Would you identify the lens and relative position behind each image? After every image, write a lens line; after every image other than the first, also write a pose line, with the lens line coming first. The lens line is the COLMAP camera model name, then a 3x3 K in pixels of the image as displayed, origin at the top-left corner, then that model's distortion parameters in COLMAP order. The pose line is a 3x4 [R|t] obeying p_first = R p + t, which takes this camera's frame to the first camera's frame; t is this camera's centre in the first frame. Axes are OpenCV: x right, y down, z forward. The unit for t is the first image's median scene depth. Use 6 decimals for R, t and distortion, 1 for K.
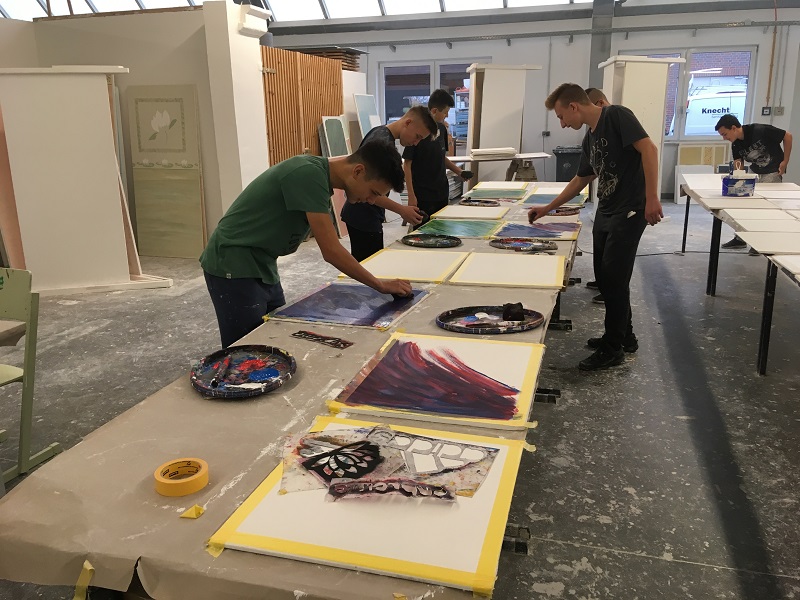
lens RADIAL K [[676.9, 0, 404.4], [0, 676.9, 304.3], [0, 0, 1]] dist [0.109049, -0.164706]
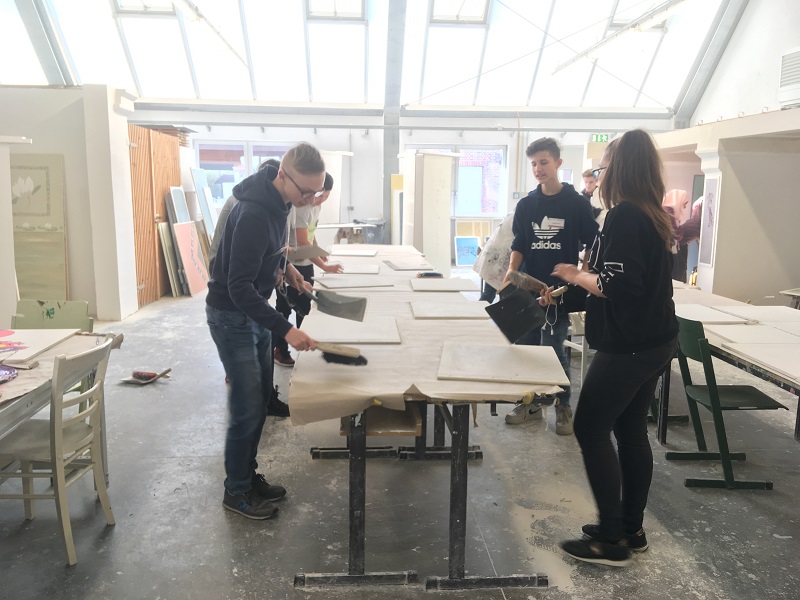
lens RADIAL K [[676.9, 0, 395.7], [0, 676.9, 306.4], [0, 0, 1]] dist [0.109049, -0.164706]
pose [[0.942451, -0.026867, 0.333264, -0.124060], [0.060962, 0.993866, -0.092274, 0.032926], [-0.328740, 0.107281, 0.938307, -0.109810]]
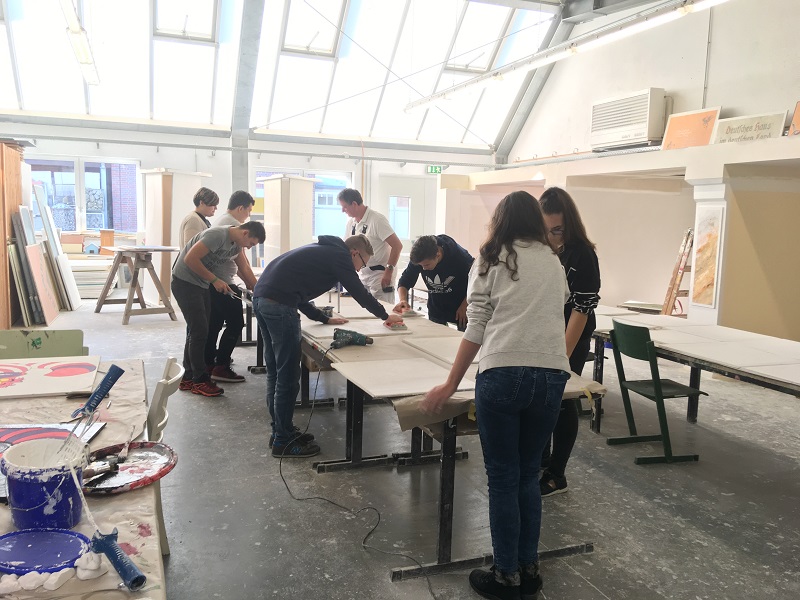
lens RADIAL K [[676.9, 0, 396.0], [0, 676.9, 303.5], [0, 0, 1]] dist [0.109049, -0.164706]
pose [[0.801565, -0.035430, 0.596857, -0.233117], [0.118827, 0.987770, -0.100948, 0.027967], [-0.585981, 0.151839, 0.795972, -0.086701]]
